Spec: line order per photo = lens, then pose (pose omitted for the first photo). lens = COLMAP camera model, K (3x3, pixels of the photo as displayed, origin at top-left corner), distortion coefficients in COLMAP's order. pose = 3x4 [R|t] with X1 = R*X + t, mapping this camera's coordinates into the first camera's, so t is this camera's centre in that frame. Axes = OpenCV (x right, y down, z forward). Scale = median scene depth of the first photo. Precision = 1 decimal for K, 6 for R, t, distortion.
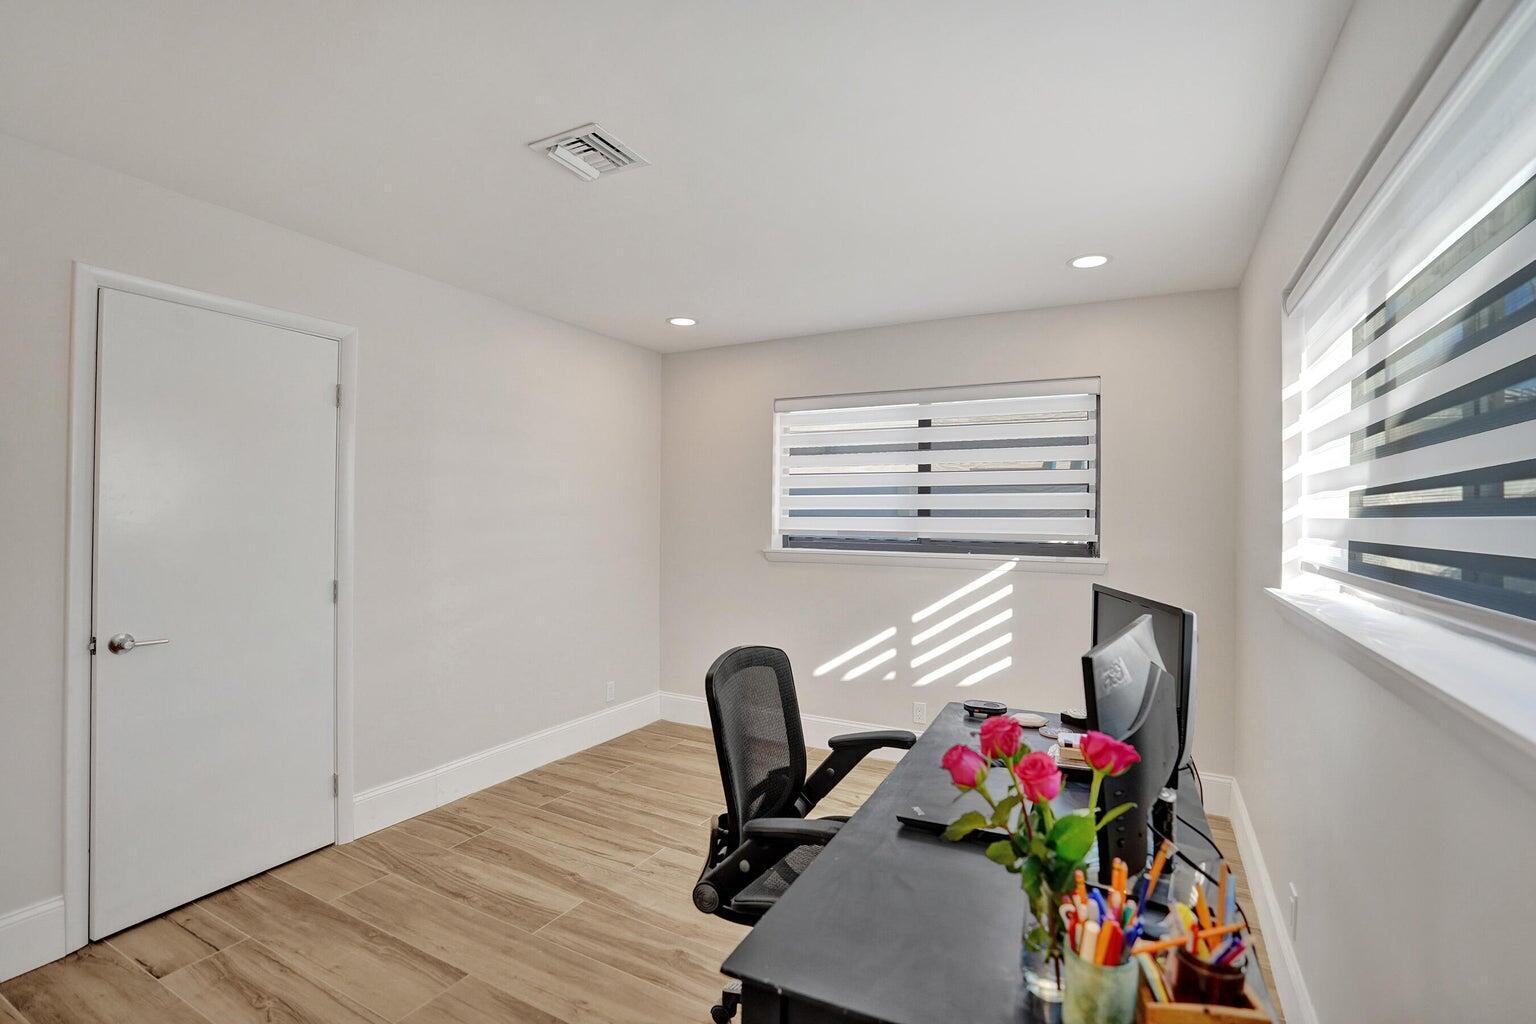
lens RADIAL K [[718.0, 0, 763.7], [0, 718.0, 514.5], [0, 0, 1]] dist [-0.039460, 0.009597]
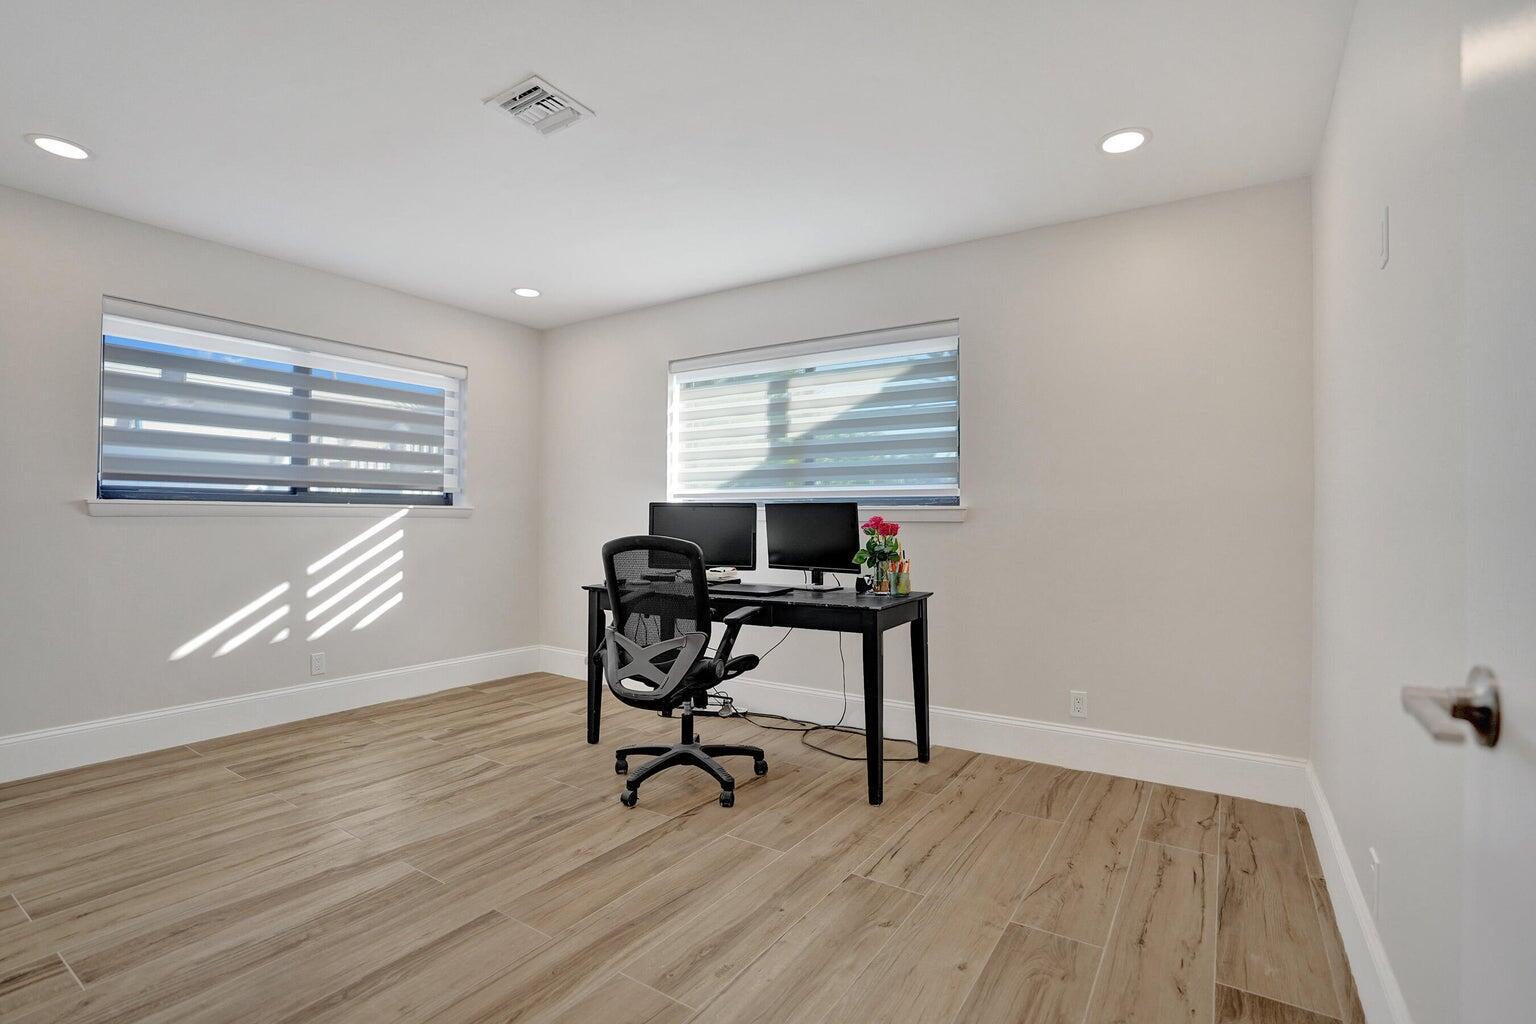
lens RADIAL K [[718.0, 0, 765.1], [0, 718.0, 513.2], [0, 0, 1]] dist [-0.039460, 0.009597]
pose [[0.073932, 0.000984, 0.997263, -0.766339], [-0.000882, 0.999999, -0.000921, 0.072185], [-0.997263, -0.000812, 0.073933, 0.328372]]
